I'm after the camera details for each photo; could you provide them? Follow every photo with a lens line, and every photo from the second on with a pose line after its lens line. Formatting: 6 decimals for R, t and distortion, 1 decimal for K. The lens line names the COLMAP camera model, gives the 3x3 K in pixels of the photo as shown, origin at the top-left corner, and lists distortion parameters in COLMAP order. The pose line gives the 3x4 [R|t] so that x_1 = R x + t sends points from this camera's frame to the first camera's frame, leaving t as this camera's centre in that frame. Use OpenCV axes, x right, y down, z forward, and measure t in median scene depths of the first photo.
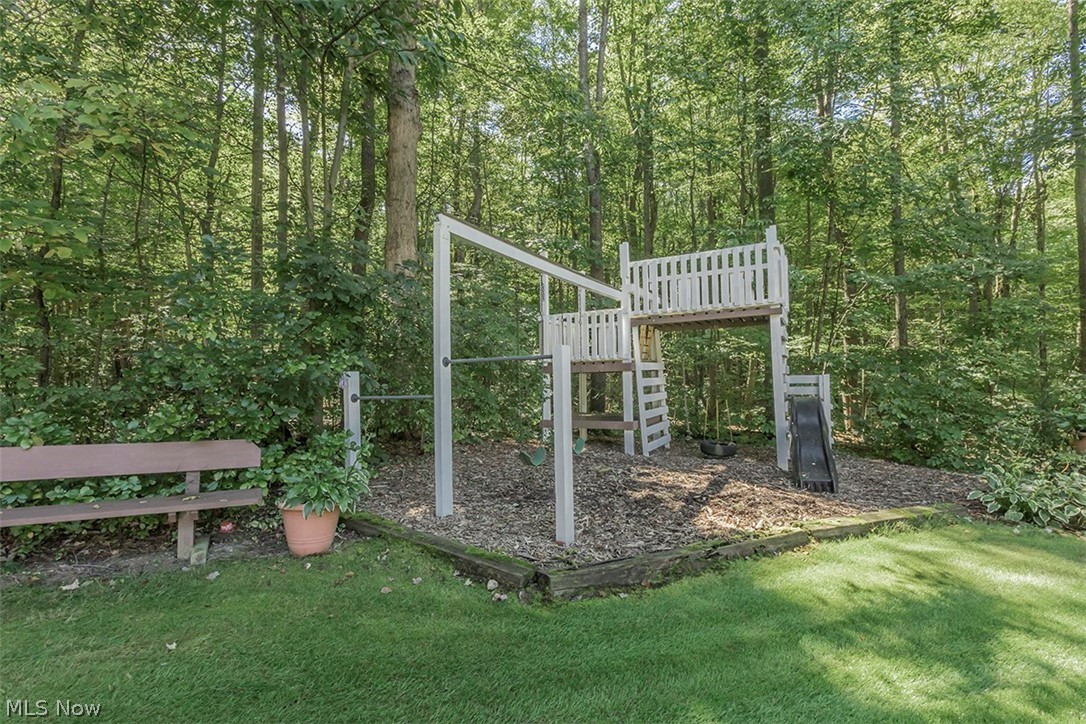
lens RADIAL K [[499.2, 0, 581.1], [0, 499.2, 365.5], [0, 0, 1]] dist [0.000231, -0.000020]
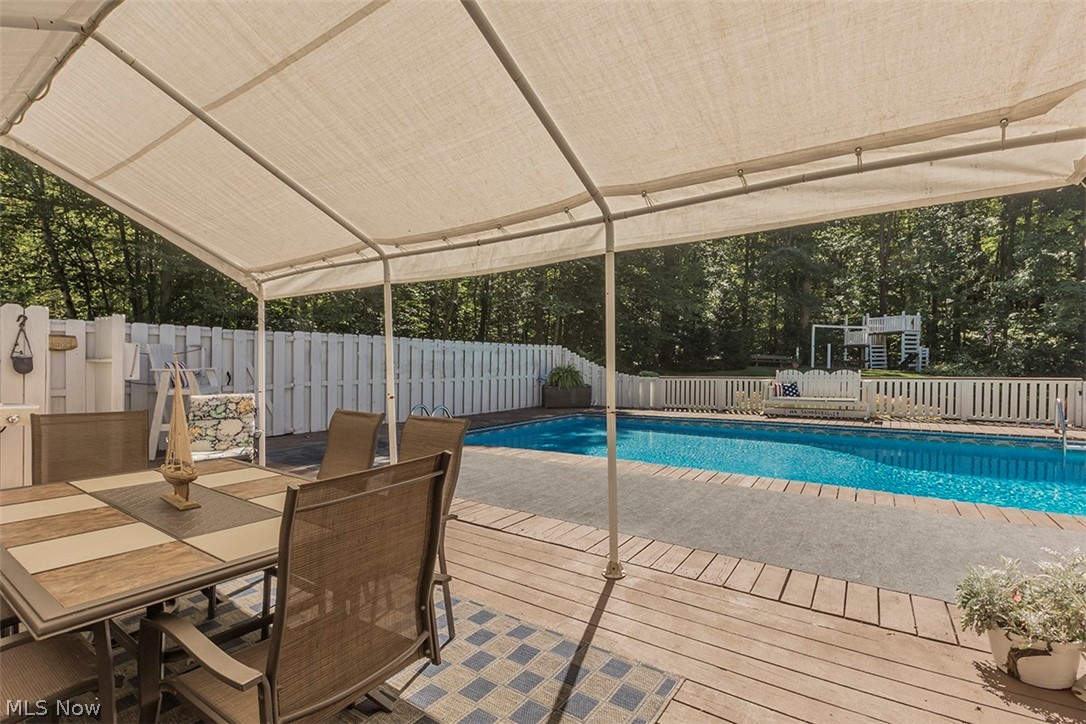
lens RADIAL K [[460.9, 0, 598.8], [0, 460.9, 363.0], [0, 0, 1]] dist [-0.002206, -0.000281]
pose [[0.736471, 0.020468, -0.676159, 0.977932], [0.005558, 0.999325, 0.036304, -0.007143], [0.676446, -0.030495, 0.735860, -3.009485]]
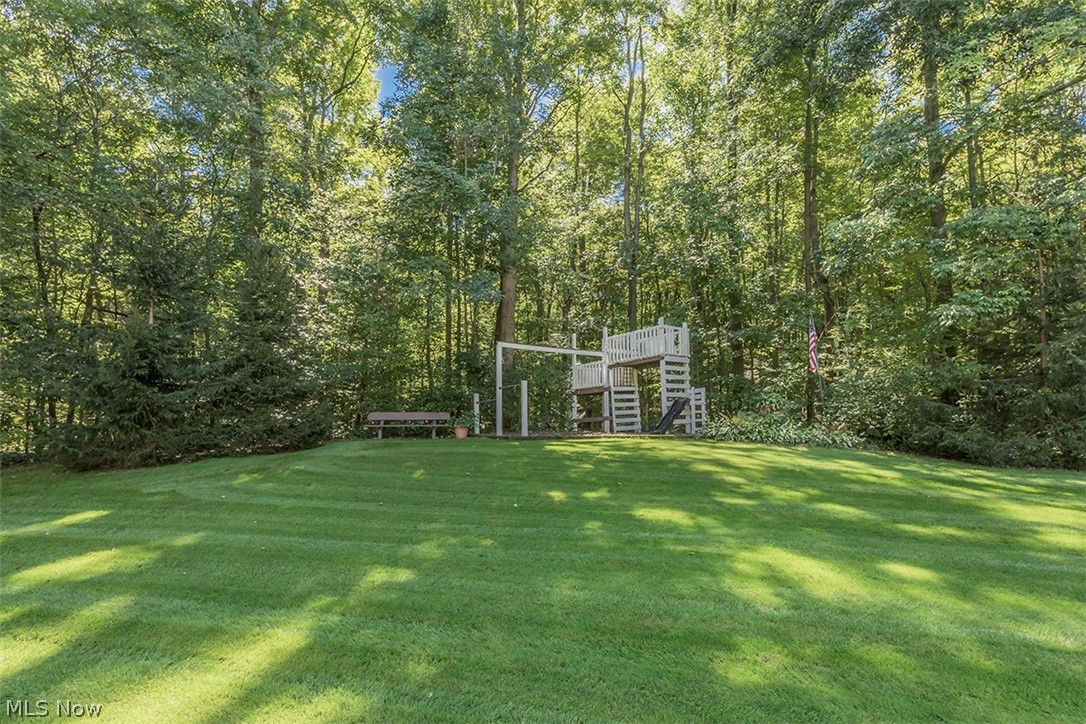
lens RADIAL K [[522.0, 0, 562.0], [0, 522.0, 334.5], [0, 0, 1]] dist [-0.001066, -0.000222]
pose [[0.932383, -0.084658, -0.351418, 0.700960], [0.037605, 0.989630, -0.138631, 0.070906], [0.359510, 0.116042, 0.925898, -1.070921]]
